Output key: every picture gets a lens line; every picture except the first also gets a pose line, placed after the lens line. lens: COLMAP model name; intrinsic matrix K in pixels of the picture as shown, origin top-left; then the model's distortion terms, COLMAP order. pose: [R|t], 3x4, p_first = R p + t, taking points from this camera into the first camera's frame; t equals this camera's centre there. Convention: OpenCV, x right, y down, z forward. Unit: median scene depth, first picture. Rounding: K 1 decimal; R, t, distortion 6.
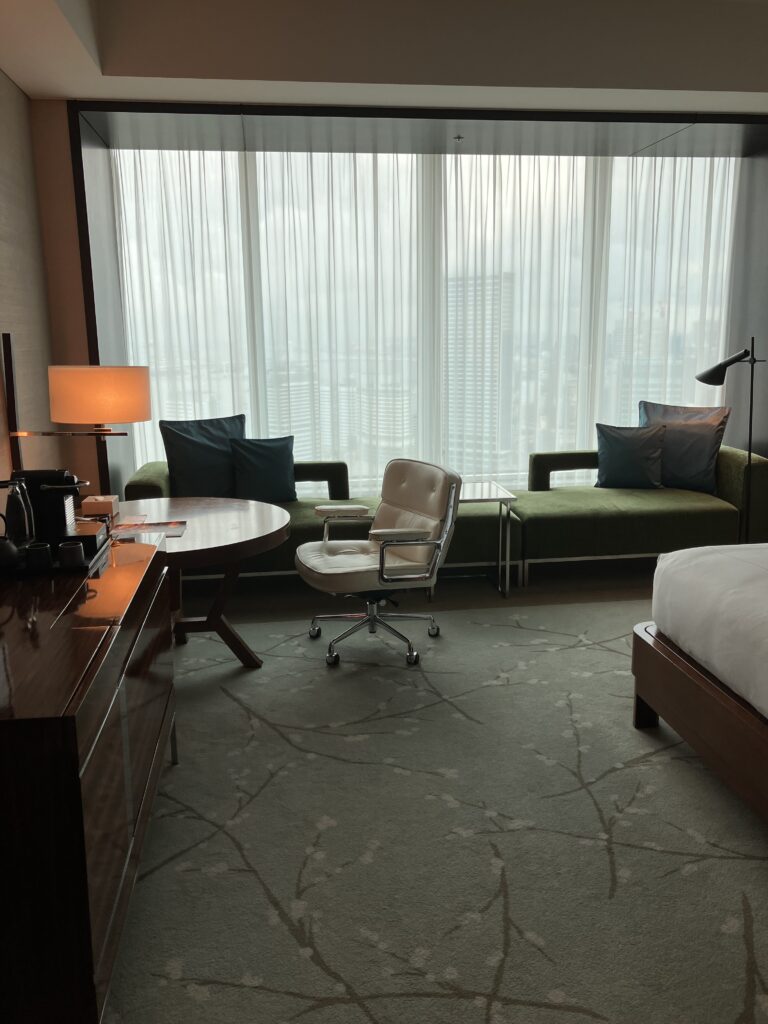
lens RADIAL K [[836.8, 0, 384.5], [0, 836.8, 508.6], [0, 0, 1]] dist [0.031348, 0.006840]
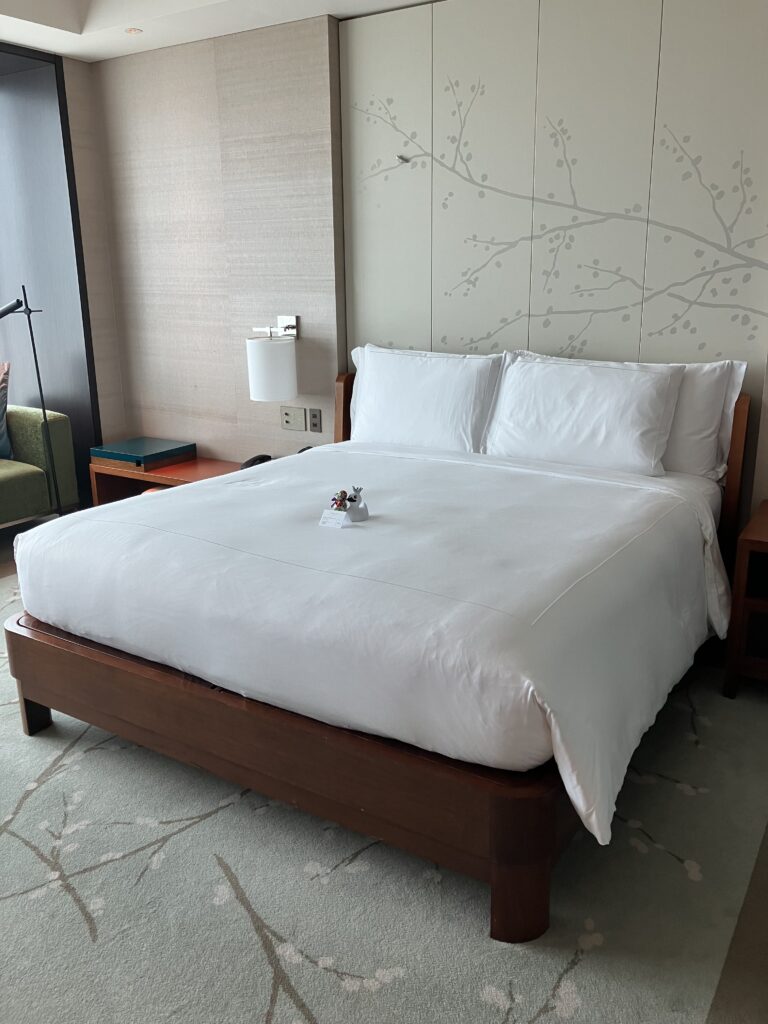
lens RADIAL K [[836.8, 0, 384.0], [0, 836.8, 511.2], [0, 0, 1]] dist [0.031348, 0.006840]
pose [[0.650029, -0.200958, 0.732856, -0.066622], [0.161481, 0.978902, 0.125196, -0.020168], [-0.742553, 0.036962, 0.668766, 0.155322]]
